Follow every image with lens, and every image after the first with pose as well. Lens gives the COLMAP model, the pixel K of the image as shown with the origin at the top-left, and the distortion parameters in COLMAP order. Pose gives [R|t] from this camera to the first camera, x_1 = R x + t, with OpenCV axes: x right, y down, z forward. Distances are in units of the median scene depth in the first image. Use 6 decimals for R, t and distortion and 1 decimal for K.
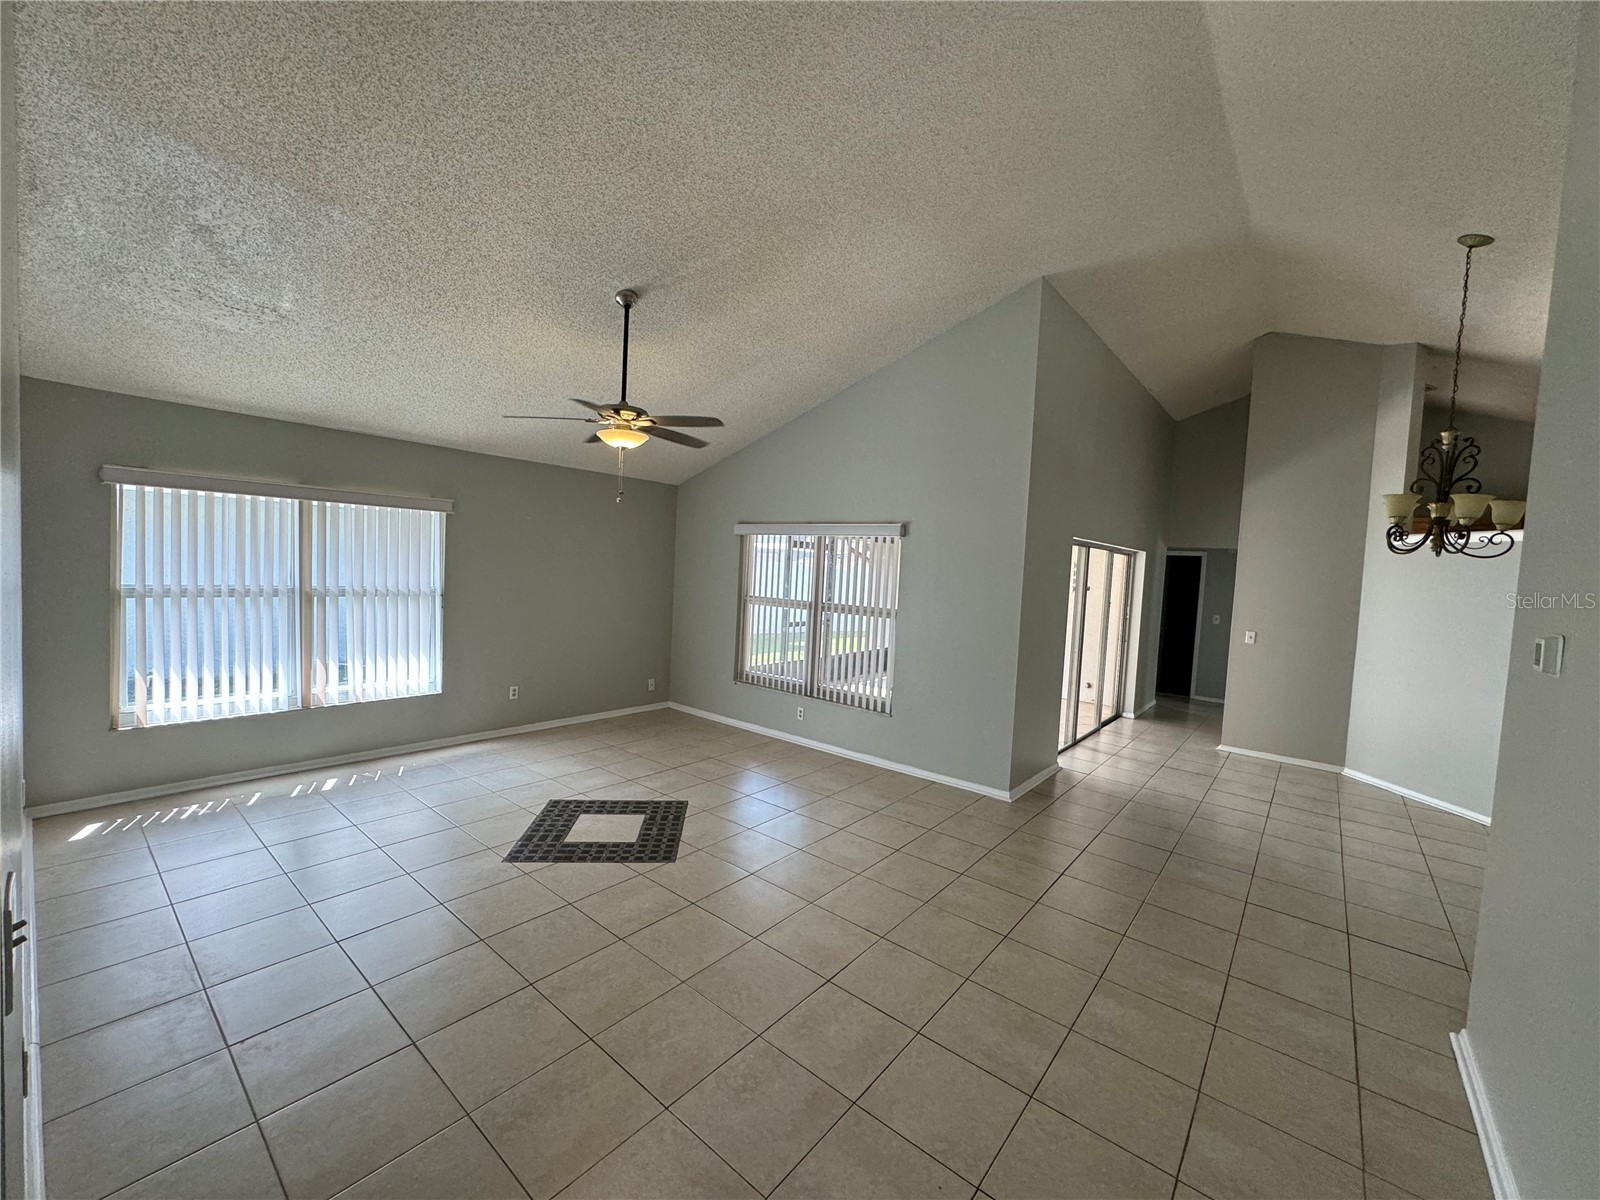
lens RADIAL K [[641.8, 0, 802.4], [0, 641.8, 596.9], [0, 0, 1]] dist [0.000000, -0.000133]
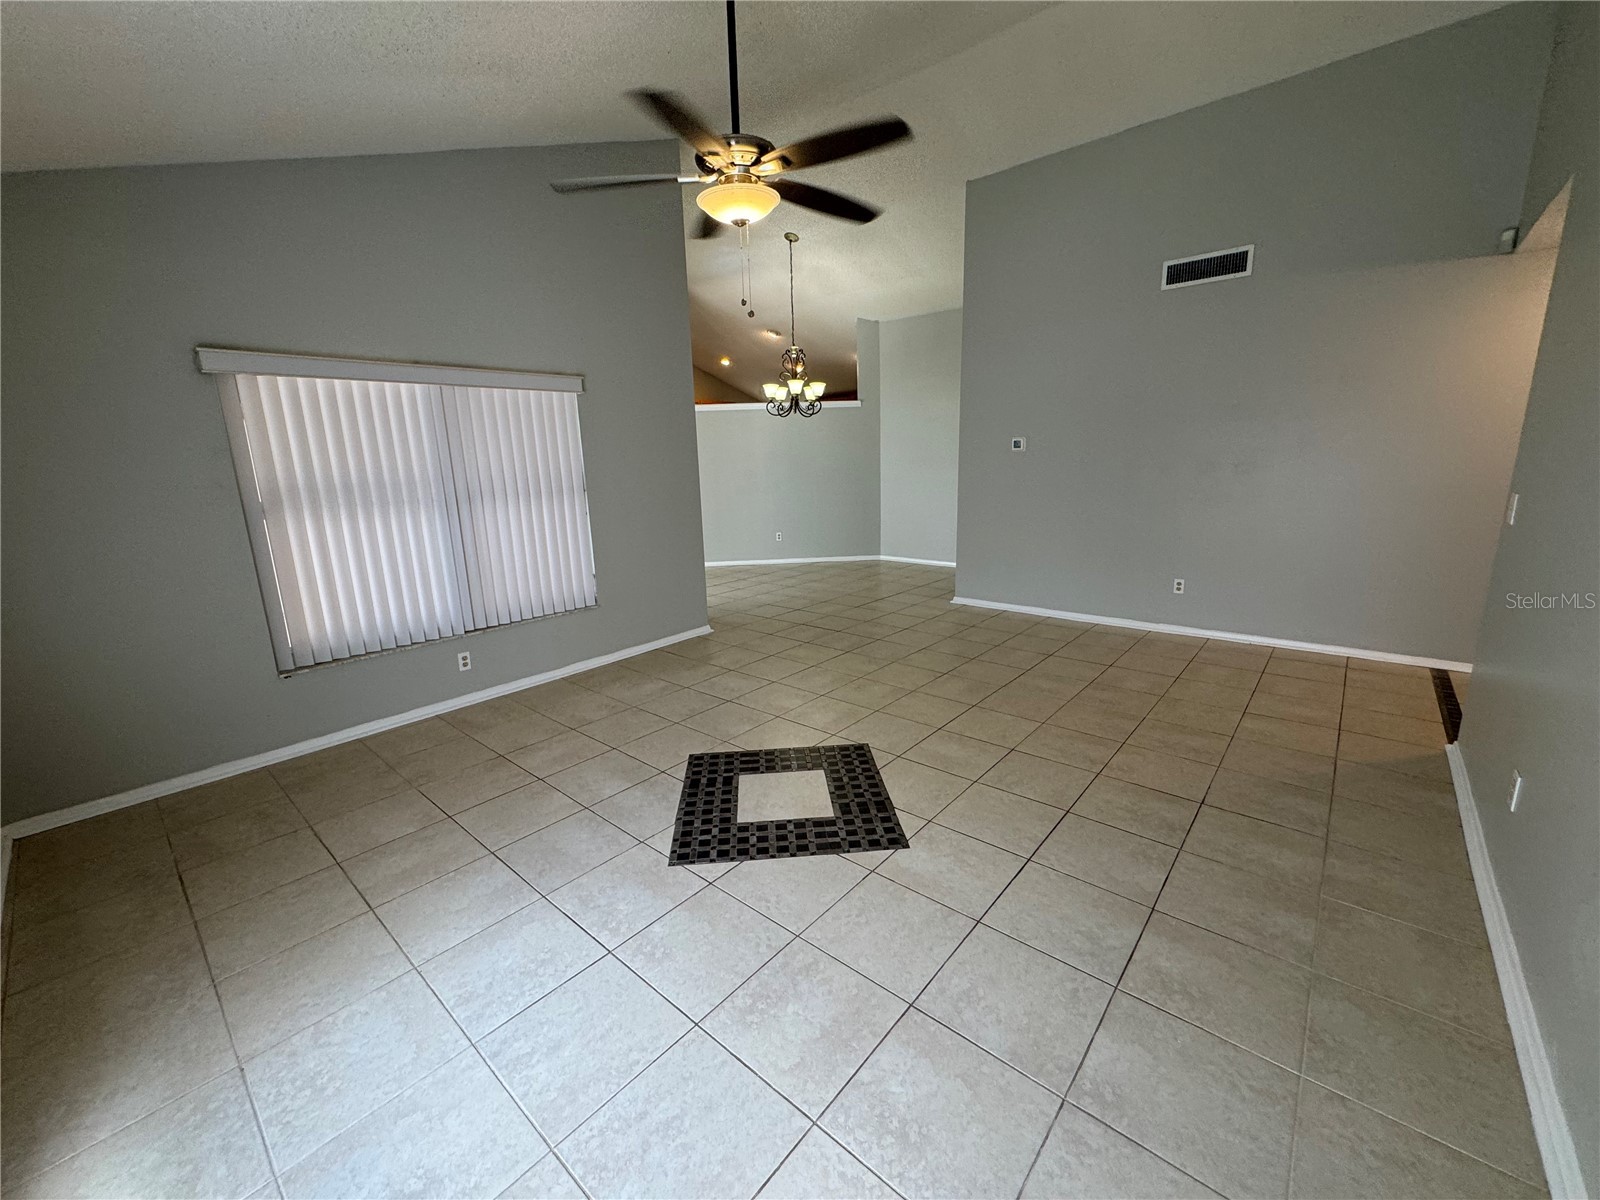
lens RADIAL K [[641.8, 0, 802.4], [0, 641.8, 596.9], [0, 0, 1]] dist [0.000000, -0.000133]
pose [[0.020966, -0.263802, 0.964349, -0.875849], [0.082988, 0.961692, 0.261270, -0.039475], [-0.996330, 0.074551, 0.042055, 0.864189]]
